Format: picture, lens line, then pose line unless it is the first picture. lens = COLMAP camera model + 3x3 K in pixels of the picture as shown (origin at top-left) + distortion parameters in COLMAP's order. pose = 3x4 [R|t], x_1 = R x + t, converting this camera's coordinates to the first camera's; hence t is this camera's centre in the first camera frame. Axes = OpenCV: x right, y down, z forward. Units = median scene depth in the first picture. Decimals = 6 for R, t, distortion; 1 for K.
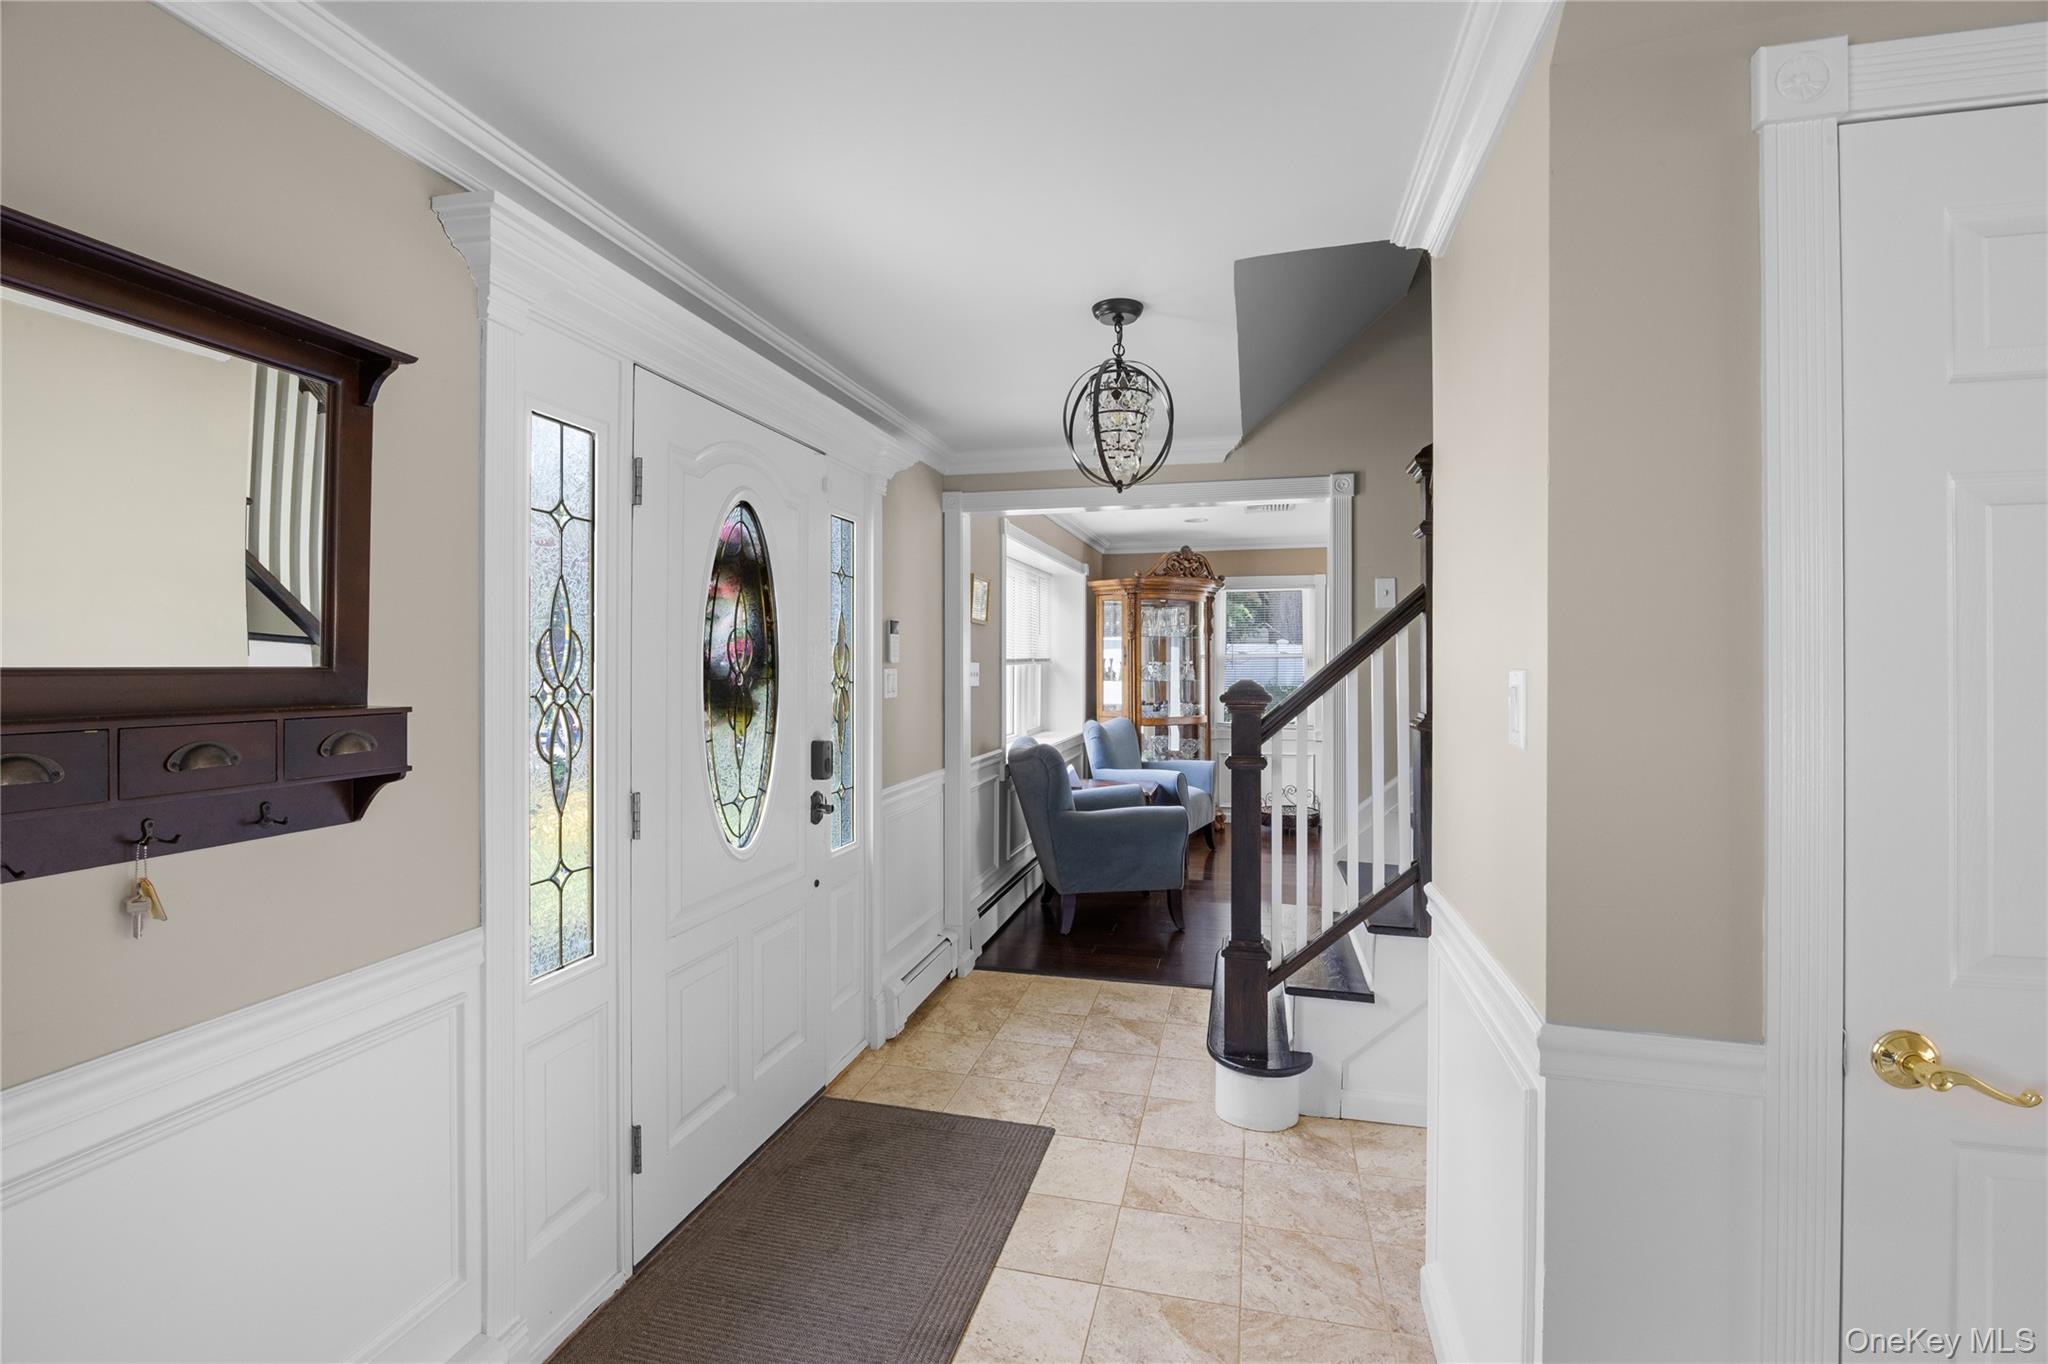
lens RADIAL K [[911.5, 0, 1025.6], [0, 911.5, 669.8], [0, 0, 1]] dist [-0.014007, -0.000163]
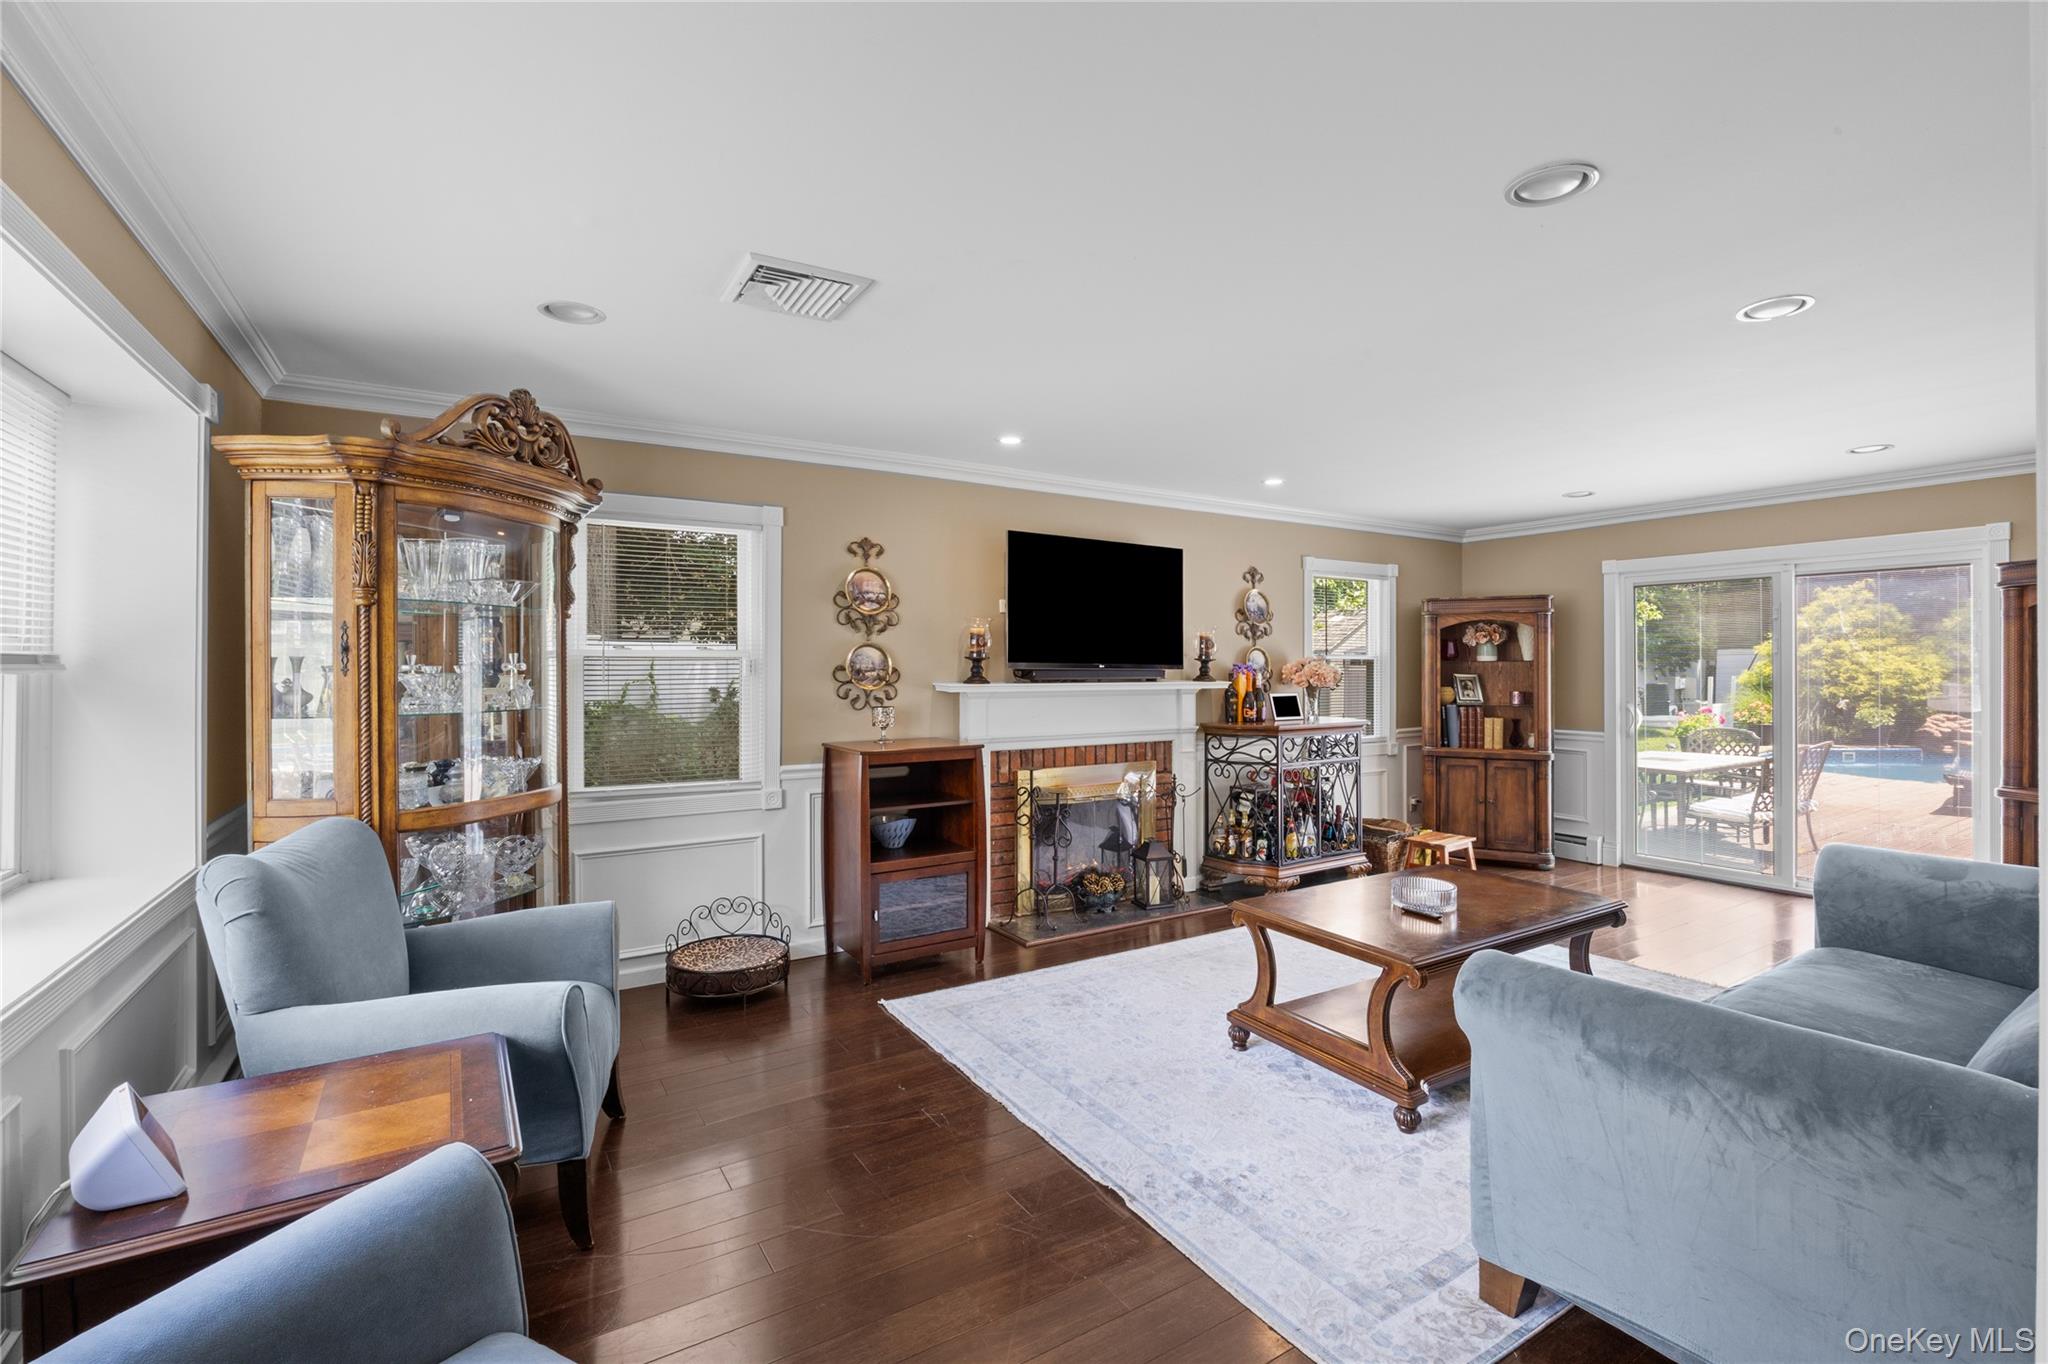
lens RADIAL K [[911.5, 0, 1032.1], [0, 911.5, 671.3], [0, 0, 1]] dist [-0.014007, -0.000163]
pose [[0.696490, -0.003491, 0.717558, 0.039019], [0.002093, 0.999994, 0.002833, -0.006838], [-0.717563, -0.000471, 0.696493, 0.531587]]
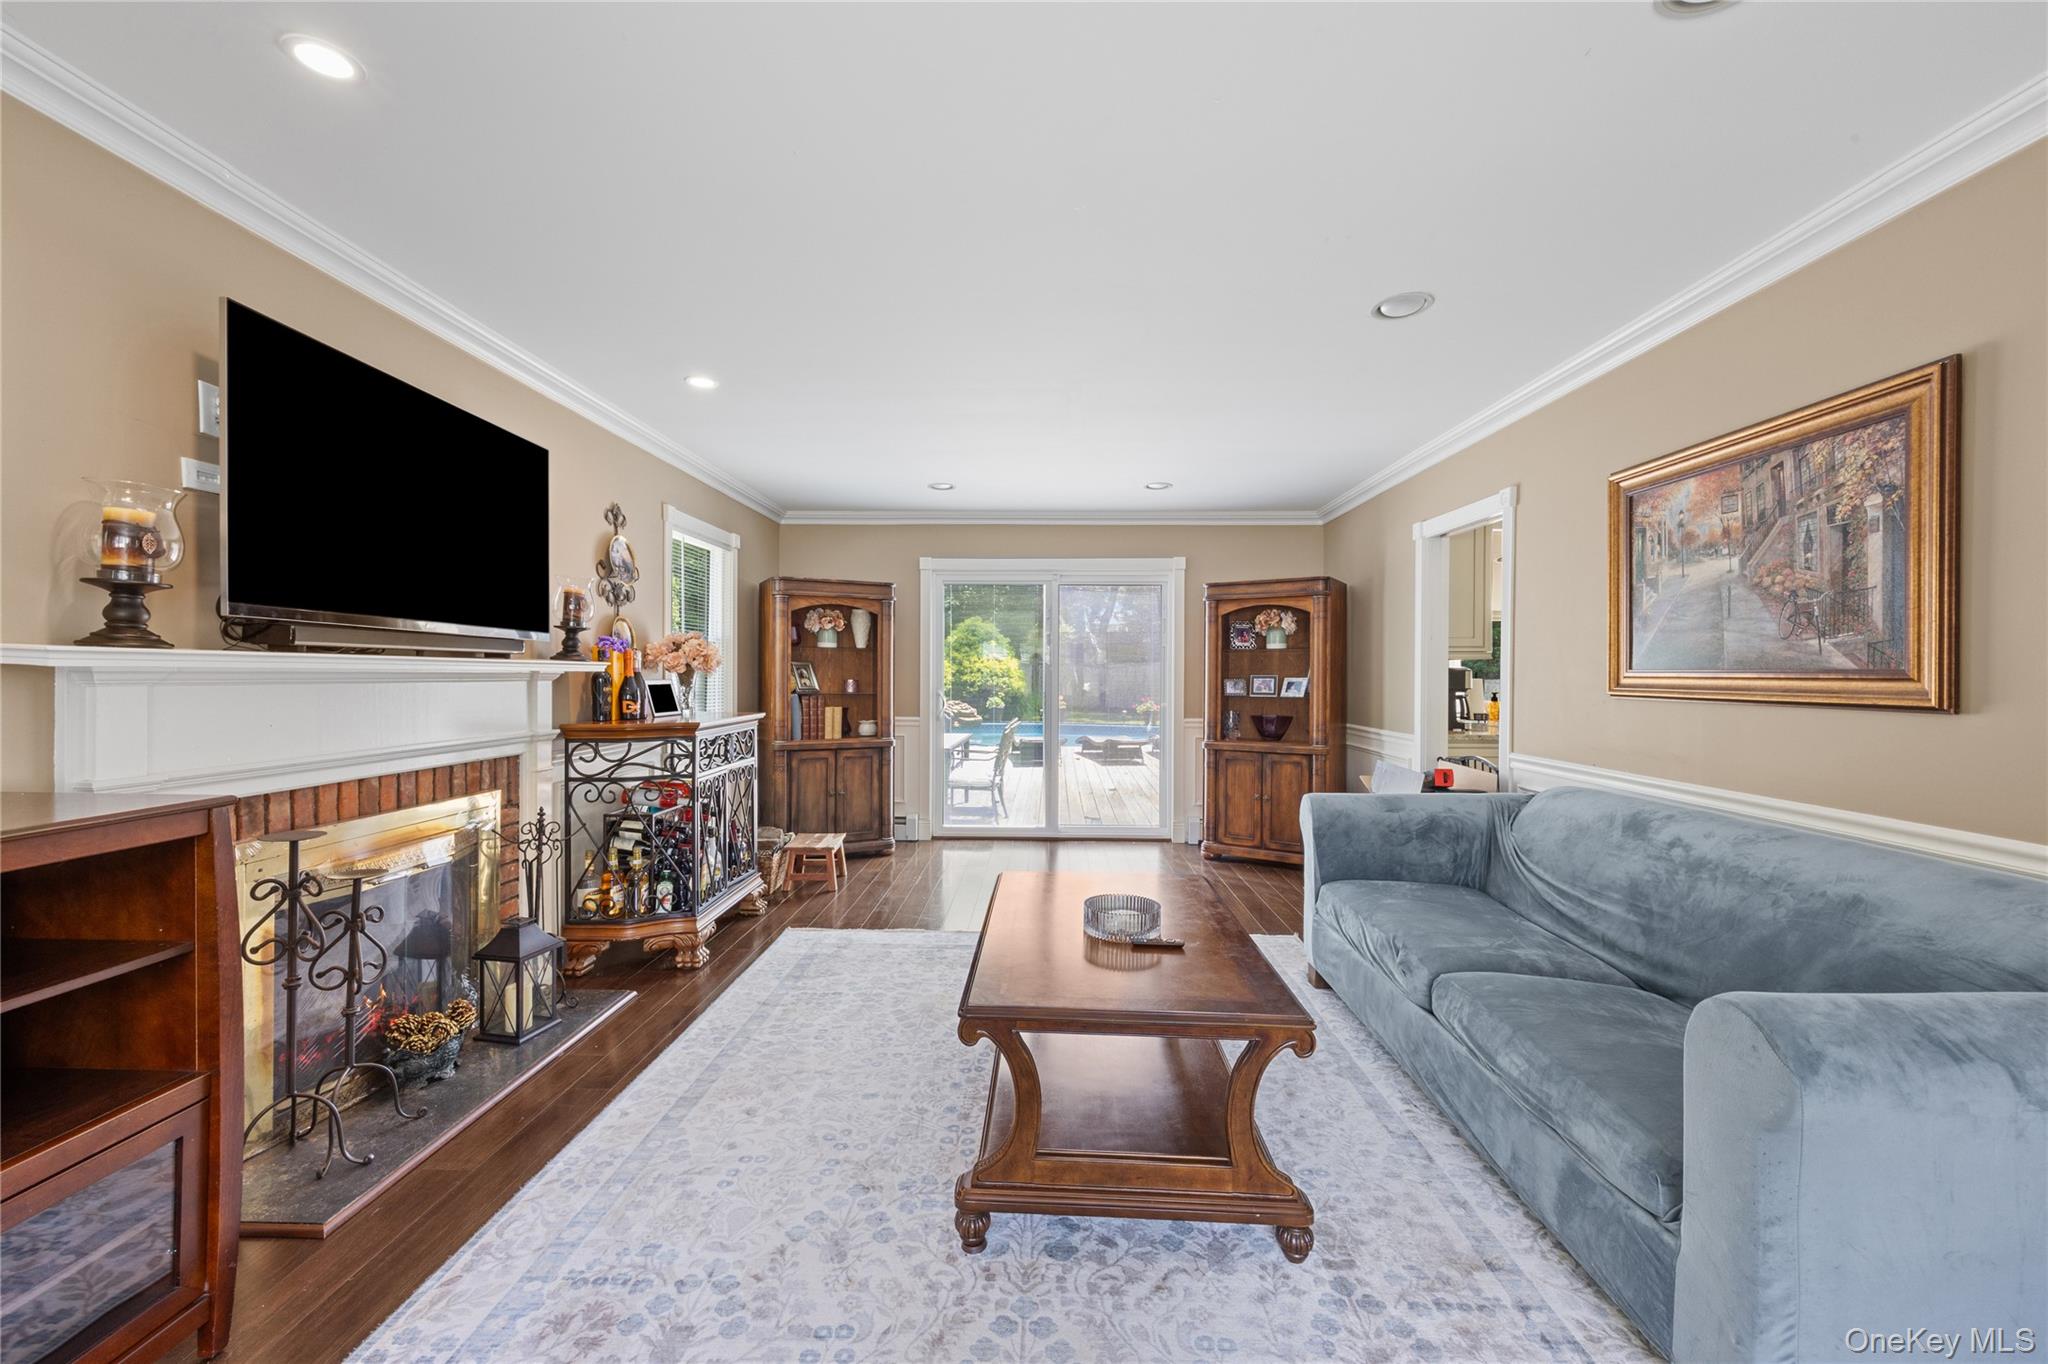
lens RADIAL K [[821.7, 0, 1024.8], [0, 821.7, 678.4], [0, 0, 1]] dist [0.009654, -0.000220]
pose [[-0.209979, -0.006328, 0.977685, 0.203660], [-0.004928, 0.999973, 0.005414, 0.011846], [-0.977693, -0.003682, -0.210005, 0.835801]]
